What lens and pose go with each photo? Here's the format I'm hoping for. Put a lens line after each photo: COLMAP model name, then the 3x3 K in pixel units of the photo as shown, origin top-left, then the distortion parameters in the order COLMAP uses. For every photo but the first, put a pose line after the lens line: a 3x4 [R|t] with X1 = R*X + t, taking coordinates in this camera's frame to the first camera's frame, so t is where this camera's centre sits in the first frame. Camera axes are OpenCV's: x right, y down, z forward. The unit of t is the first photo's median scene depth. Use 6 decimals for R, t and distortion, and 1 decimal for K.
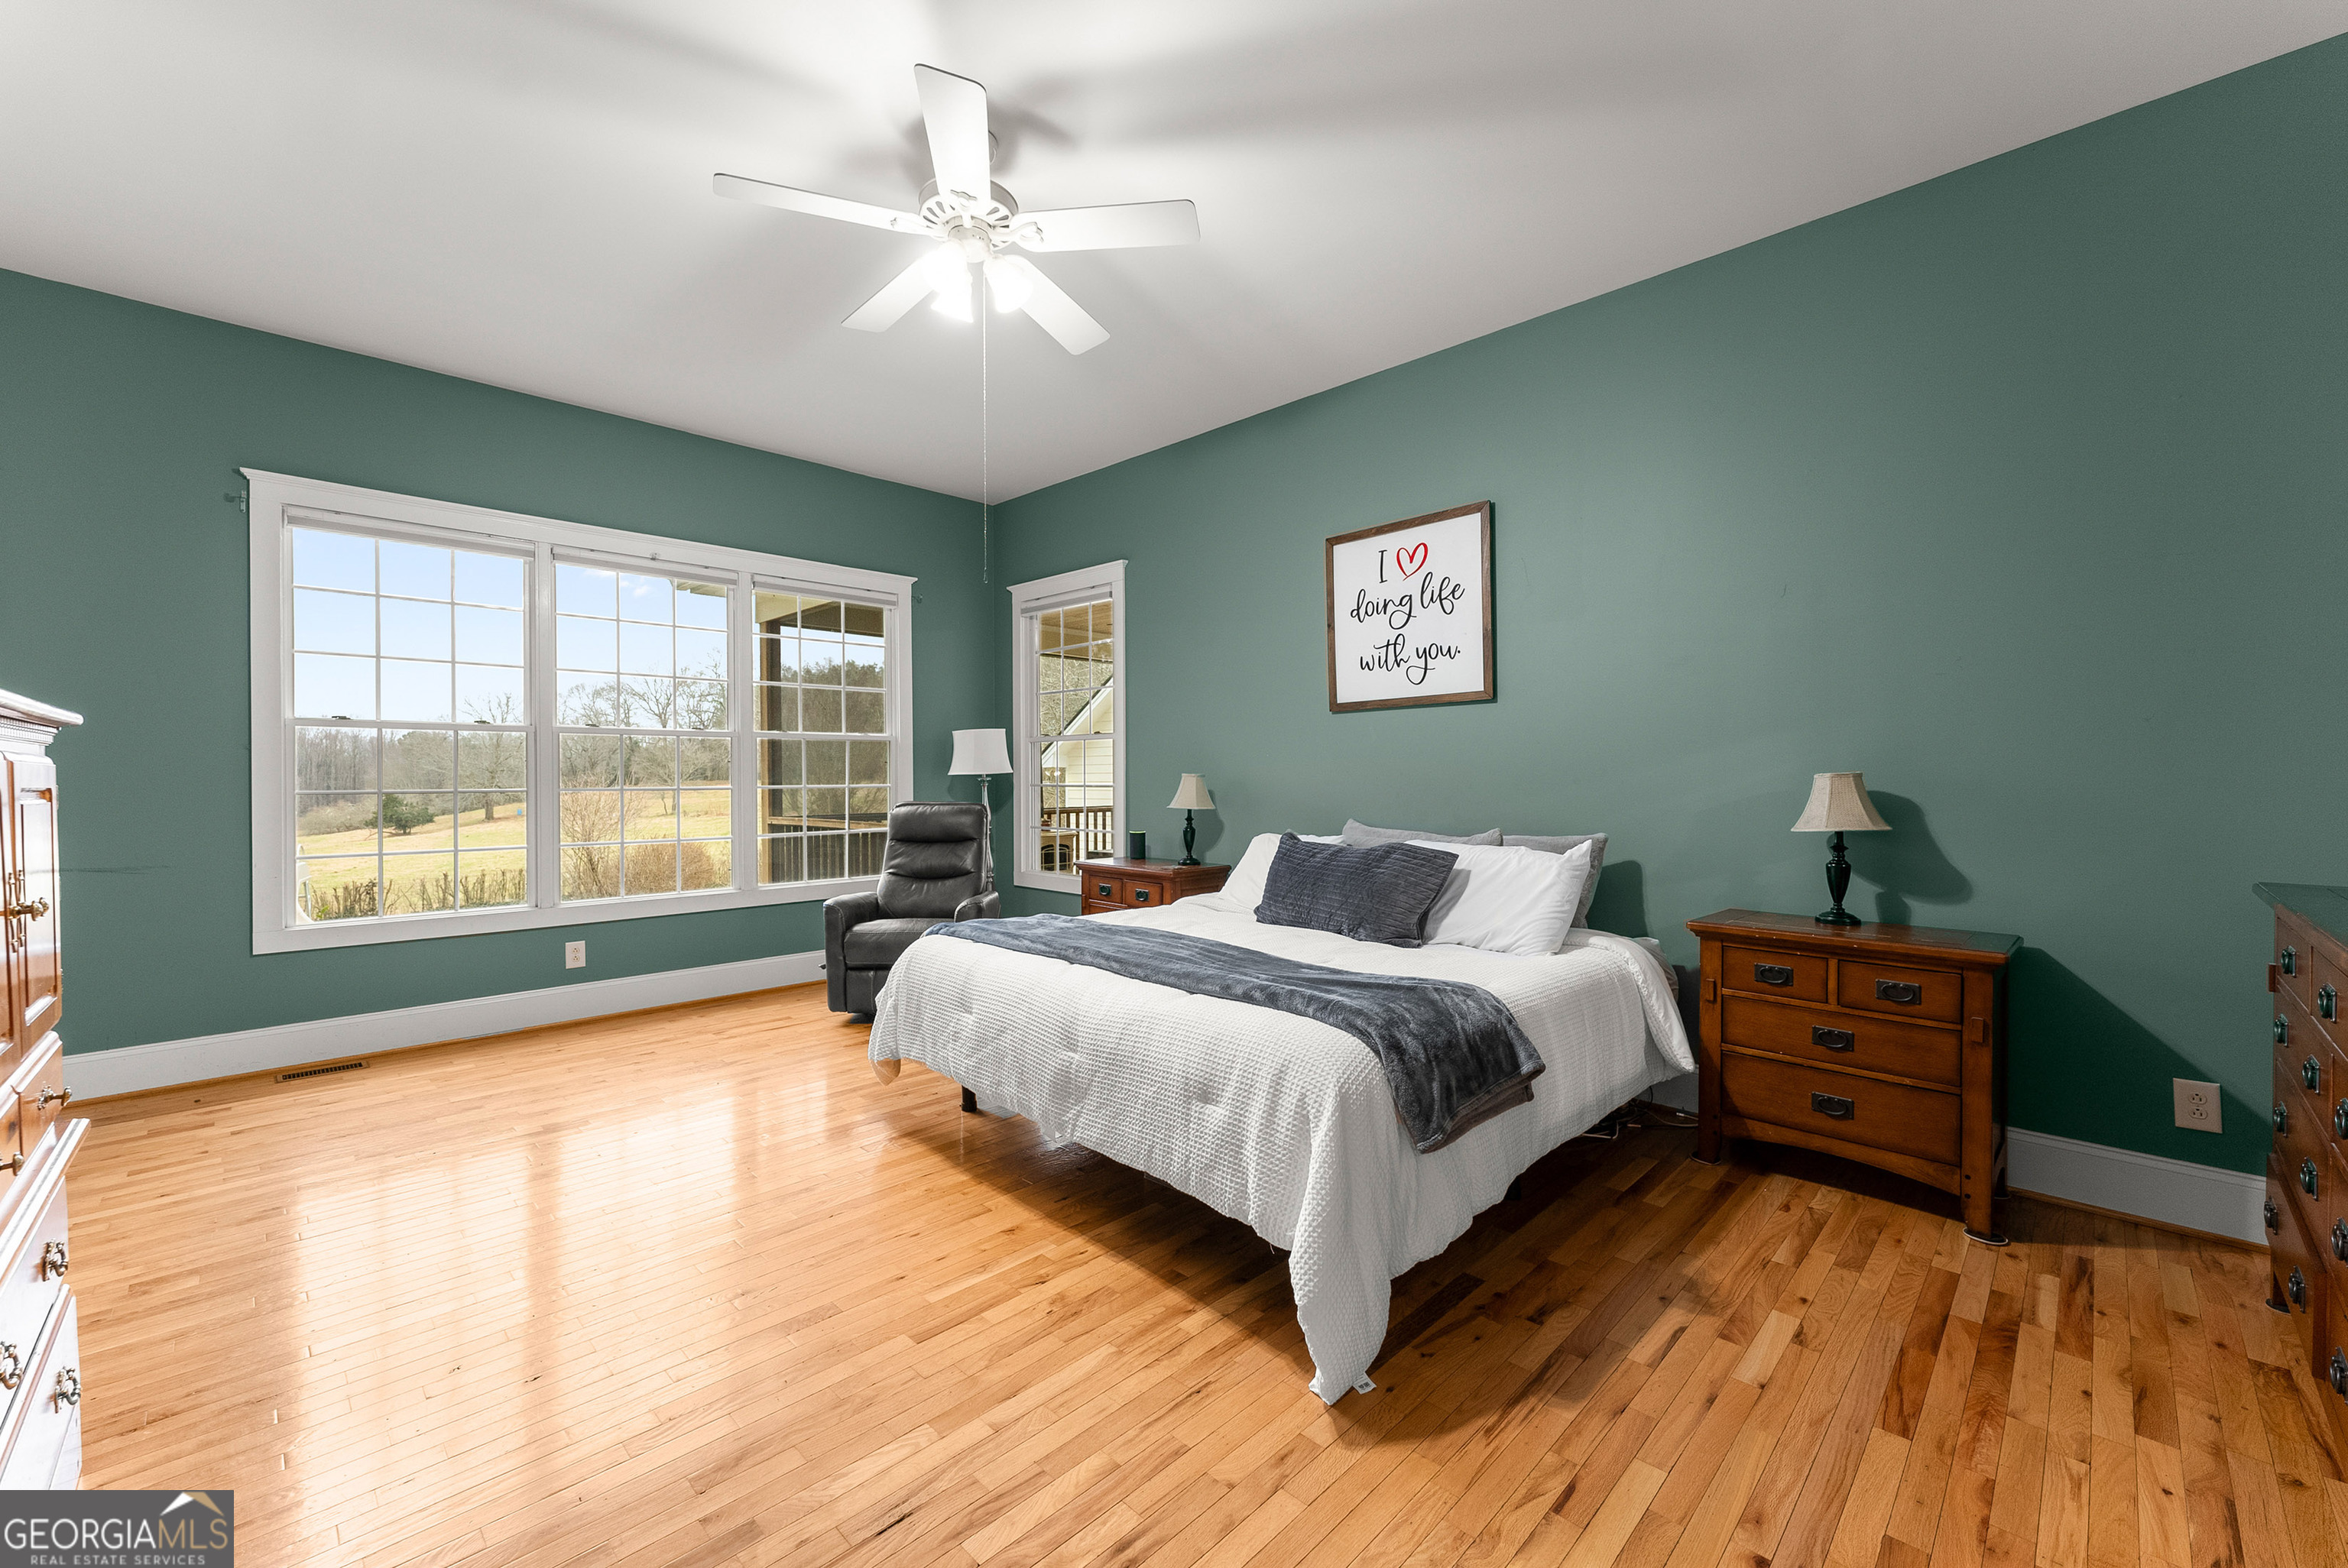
lens RADIAL K [[955.6, 0, 1184.7], [0, 955.6, 780.8], [0, 0, 1]] dist [0.001176, 0.000880]
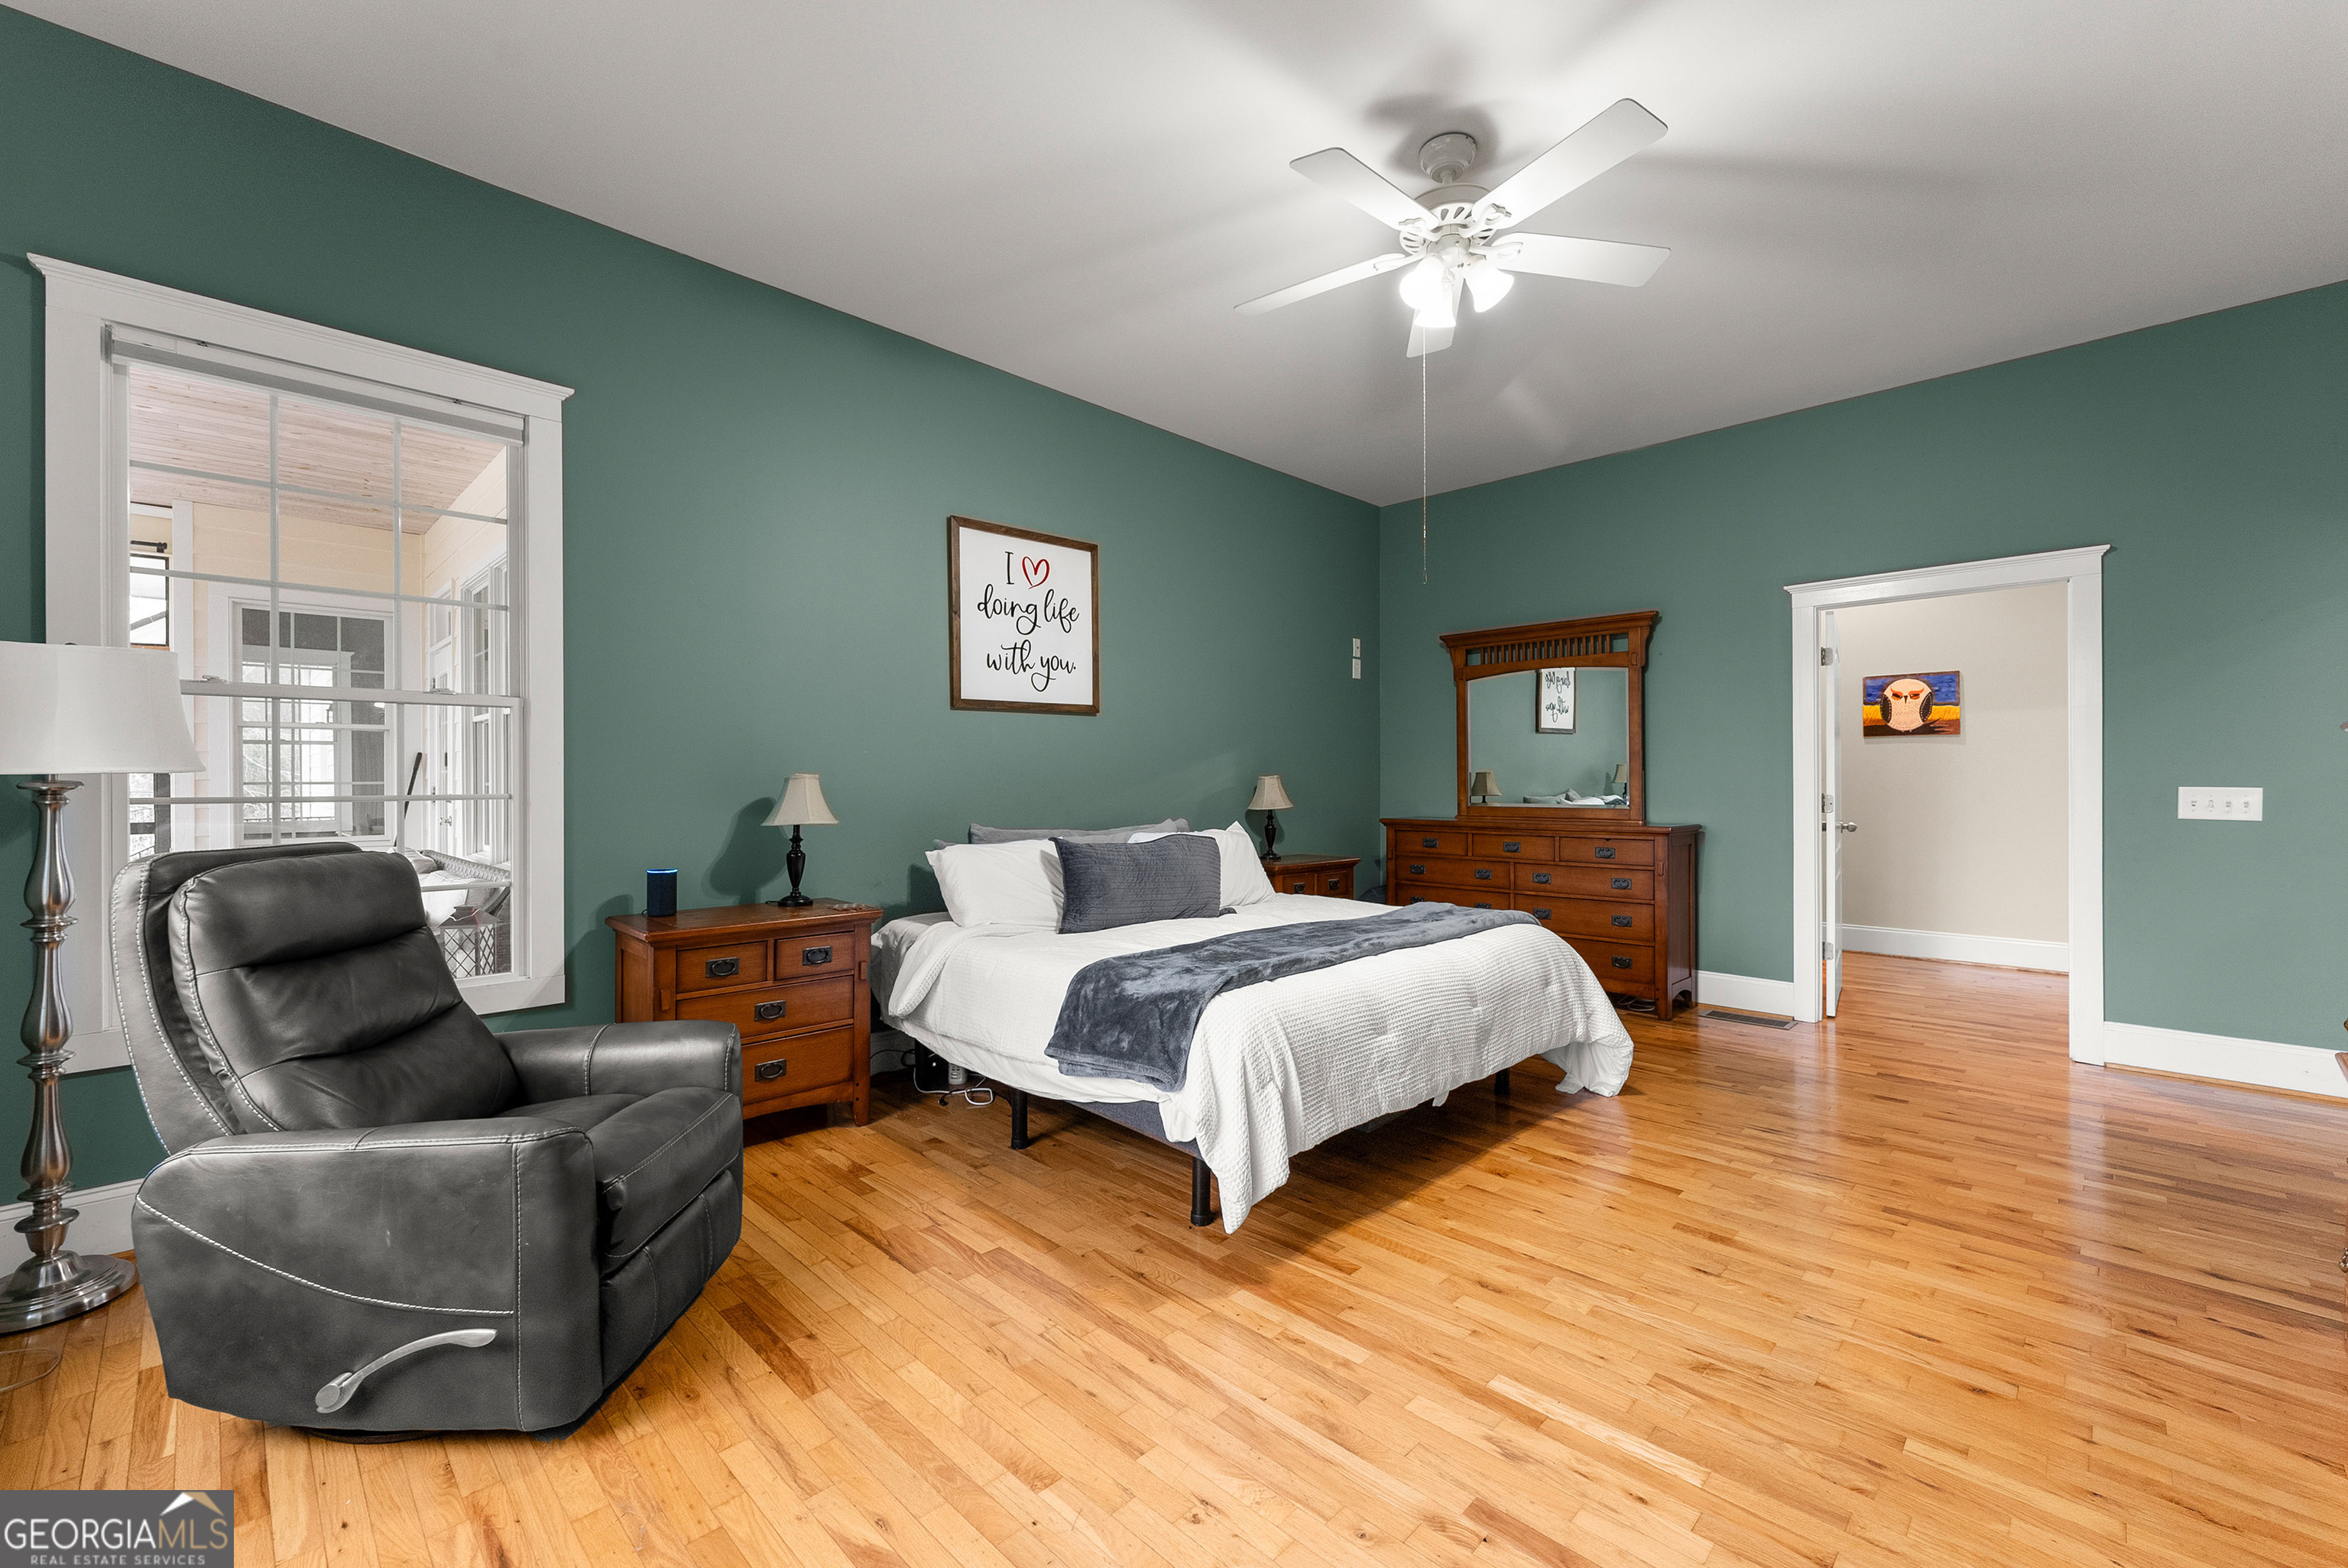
lens RADIAL K [[955.6, 0, 1184.6], [0, 955.6, 781.1], [0, 0, 1]] dist [0.001176, 0.000880]
pose [[-0.005963, 0.002194, 0.999980, -0.804231], [0.009135, 0.999956, -0.002140, 0.001582], [-0.999940, 0.009122, -0.005983, 0.841472]]
